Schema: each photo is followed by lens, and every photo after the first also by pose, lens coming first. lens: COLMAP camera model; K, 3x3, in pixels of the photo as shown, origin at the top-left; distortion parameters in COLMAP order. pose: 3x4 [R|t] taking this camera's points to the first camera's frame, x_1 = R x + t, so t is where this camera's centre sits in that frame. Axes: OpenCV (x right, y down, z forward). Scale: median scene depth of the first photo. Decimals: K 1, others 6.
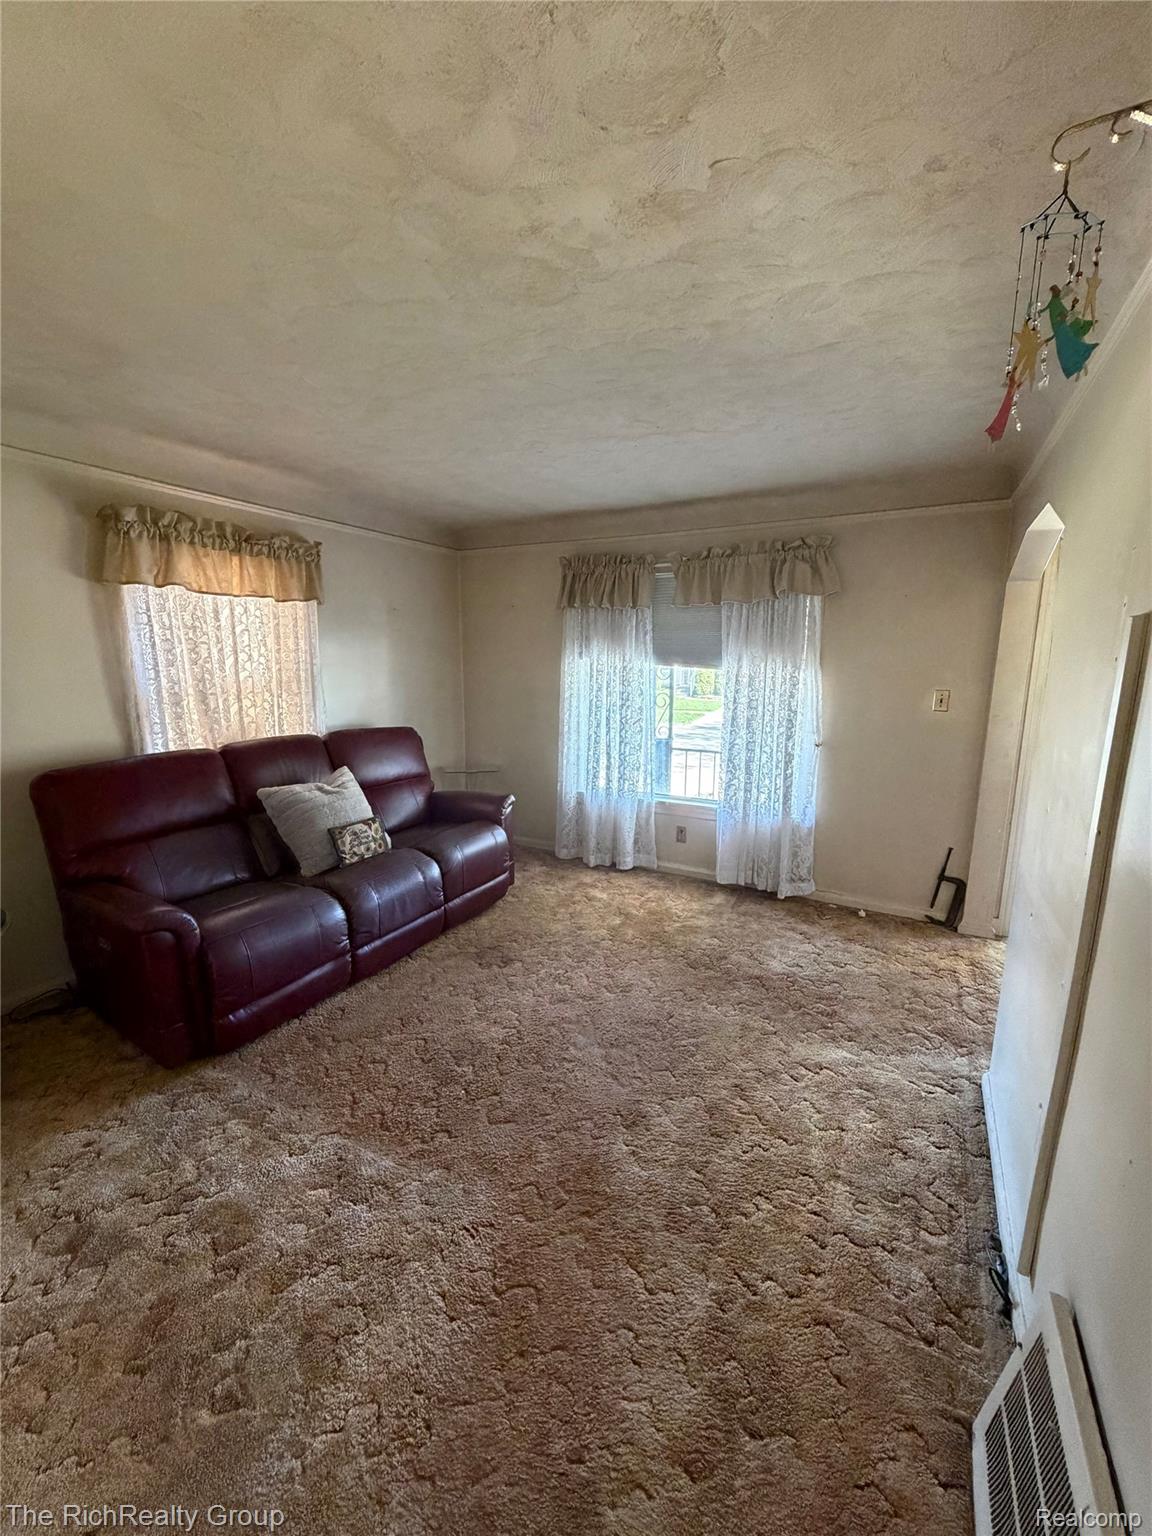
lens RADIAL K [[611.1, 0, 576.1], [0, 611.1, 767.0], [0, 0, 1]] dist [0.002285, 0.000668]
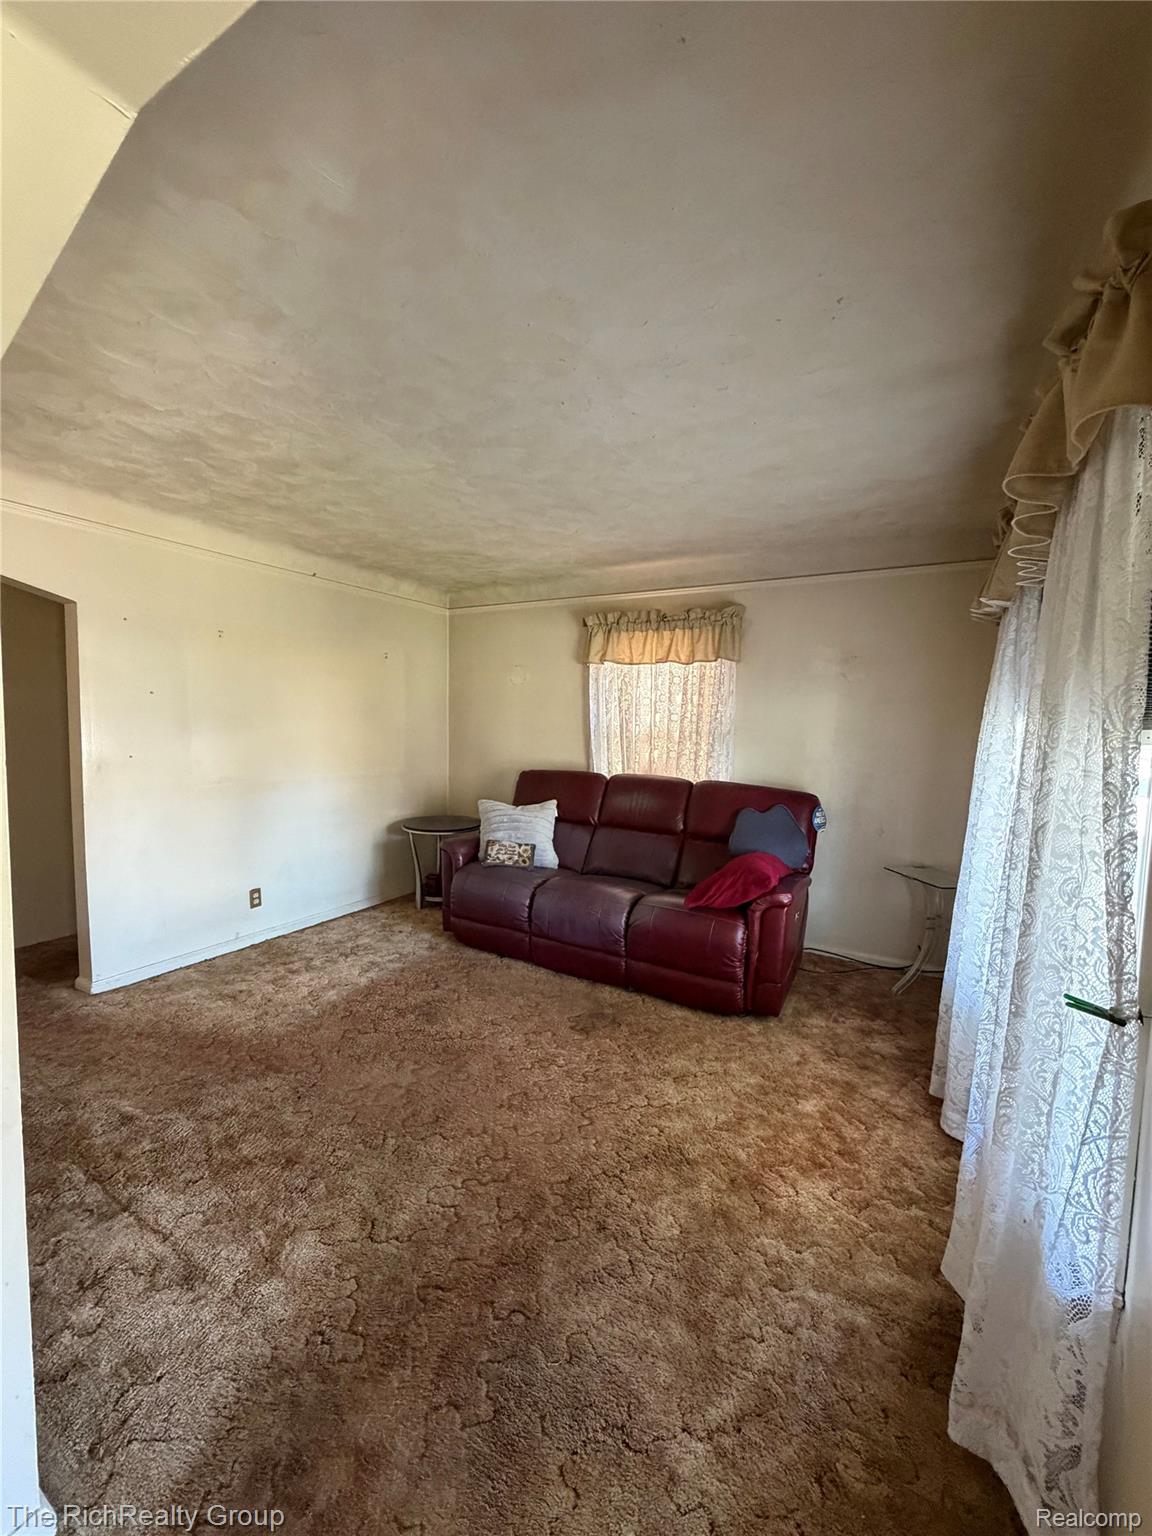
lens RADIAL K [[611.1, 0, 576.4], [0, 611.1, 771.3], [0, 0, 1]] dist [0.002285, 0.000668]
pose [[-0.012940, 0.082504, -0.996507, 0.756081], [-0.199155, 0.976410, 0.083426, -0.134448], [0.979883, 0.199539, 0.003796, 0.887774]]
